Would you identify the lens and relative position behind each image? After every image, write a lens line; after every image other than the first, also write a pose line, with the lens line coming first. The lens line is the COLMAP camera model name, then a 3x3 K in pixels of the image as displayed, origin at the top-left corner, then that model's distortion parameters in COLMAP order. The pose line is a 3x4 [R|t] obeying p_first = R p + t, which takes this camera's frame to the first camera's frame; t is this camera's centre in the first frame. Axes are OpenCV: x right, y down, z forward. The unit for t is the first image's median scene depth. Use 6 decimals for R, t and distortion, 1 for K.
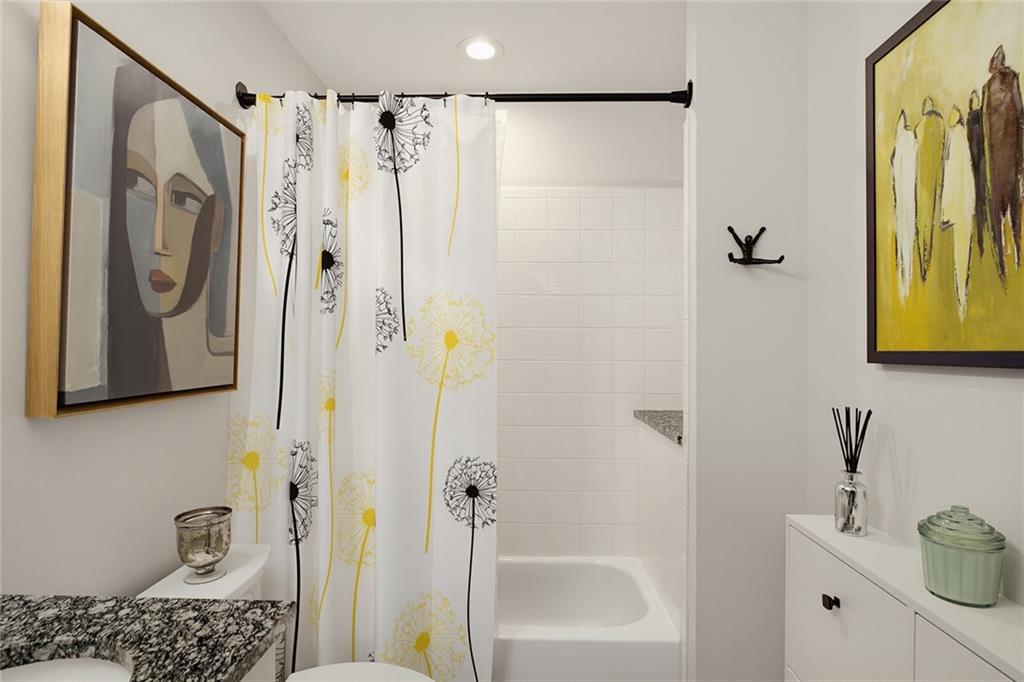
lens RADIAL K [[545.5, 0, 514.2], [0, 545.5, 342.3], [0, 0, 1]] dist [-0.006296, -0.000778]
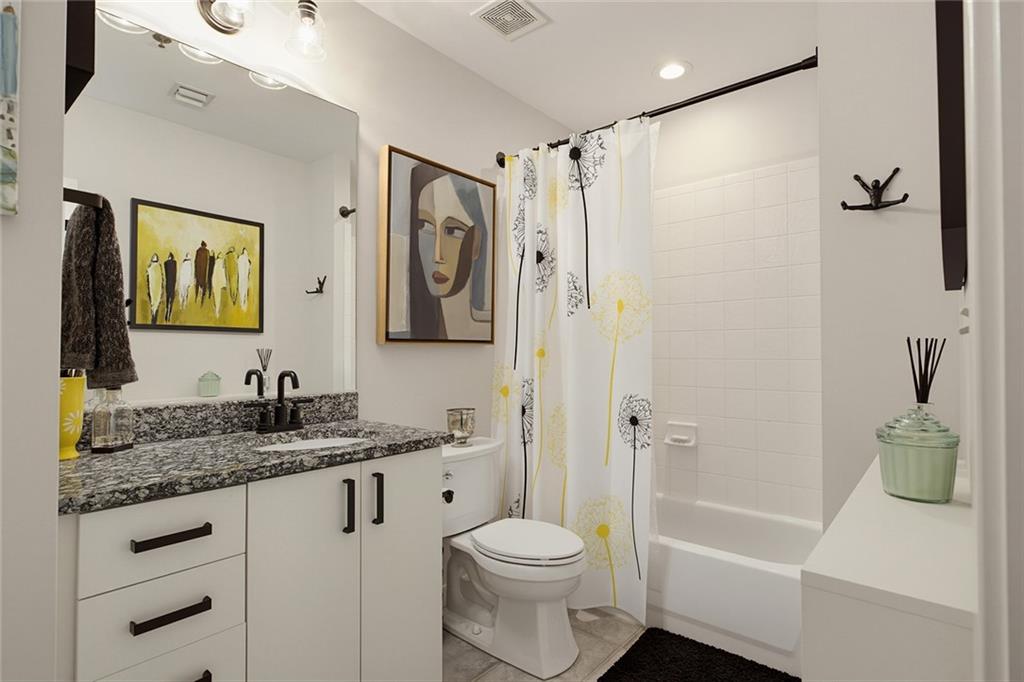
lens RADIAL K [[515.4, 0, 510.6], [0, 515.4, 342.5], [0, 0, 1]] dist [0.002262, -0.000562]
pose [[0.774701, -0.017724, -0.632079, 0.485418], [0.009457, 0.999820, -0.016444, 0.105779], [0.632257, 0.006761, 0.774729, -0.143886]]
